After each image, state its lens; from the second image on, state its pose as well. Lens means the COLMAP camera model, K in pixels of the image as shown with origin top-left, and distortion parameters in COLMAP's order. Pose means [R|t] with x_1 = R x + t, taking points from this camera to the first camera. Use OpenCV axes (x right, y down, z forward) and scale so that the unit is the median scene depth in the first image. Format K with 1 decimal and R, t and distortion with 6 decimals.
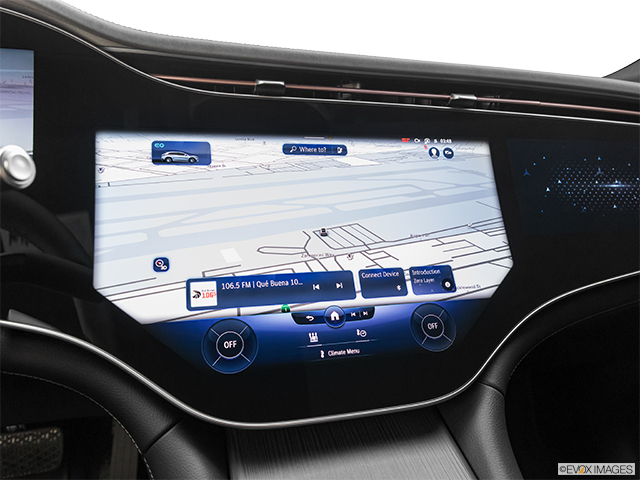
lens RADIAL K [[481.0, 0, 320.0], [0, 481.0, 240.0], [0, 0, 1]] dist [0.007132, 0.002804]
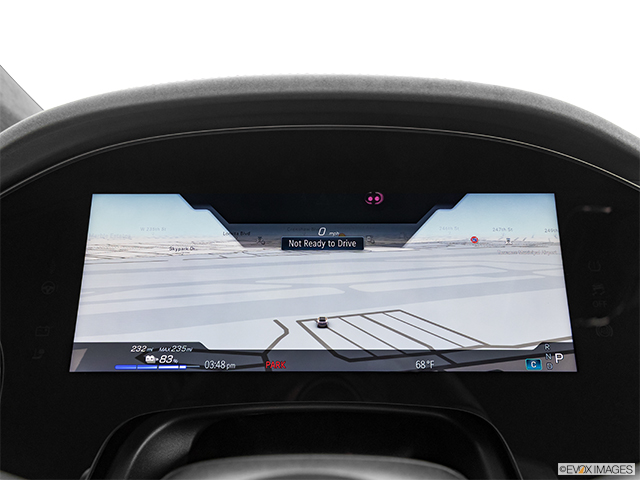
lens RADIAL K [[481.0, 0, 320.0], [0, 481.0, 240.0], [0, 0, 1]] dist [0.007132, 0.002804]
pose [[0.965465, 0.005715, -0.260469, -0.701453], [-0.030721, 0.995282, -0.092035, -0.227856], [0.258714, 0.096859, 0.961086, 0.191878]]
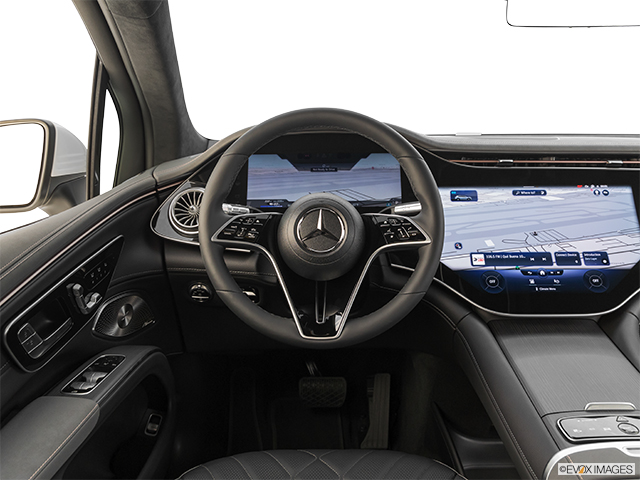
lens RADIAL K [[603.0, 0, 320.0], [0, 603.0, 240.0], [0, 0, 1]] dist [-0.003499, 0.013097]
pose [[0.962332, -0.005225, -0.271825, -0.174401], [-0.026257, 0.993355, -0.112051, 0.319735], [0.270605, 0.114968, 0.955801, -1.652653]]
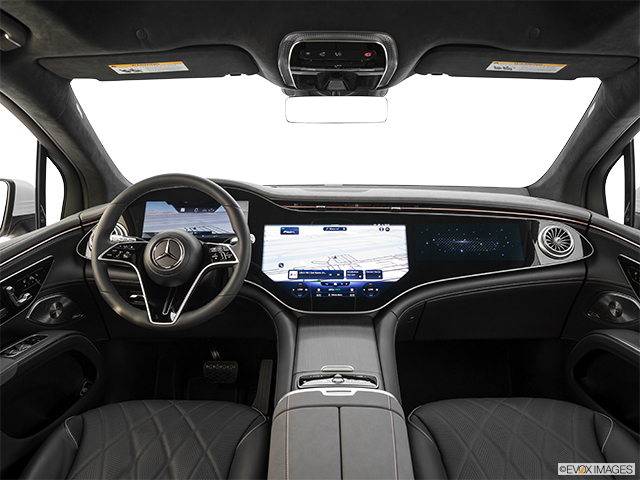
lens RADIAL K [[519.9, 0, 320.0], [0, 519.9, 240.0], [0, 0, 1]] dist [-0.062816, 0.007629]
pose [[0.959213, -0.010411, -0.282493, 0.820514], [-0.035455, 0.986999, -0.156765, 0.383477], [0.280452, 0.160386, 0.946373, -2.040129]]
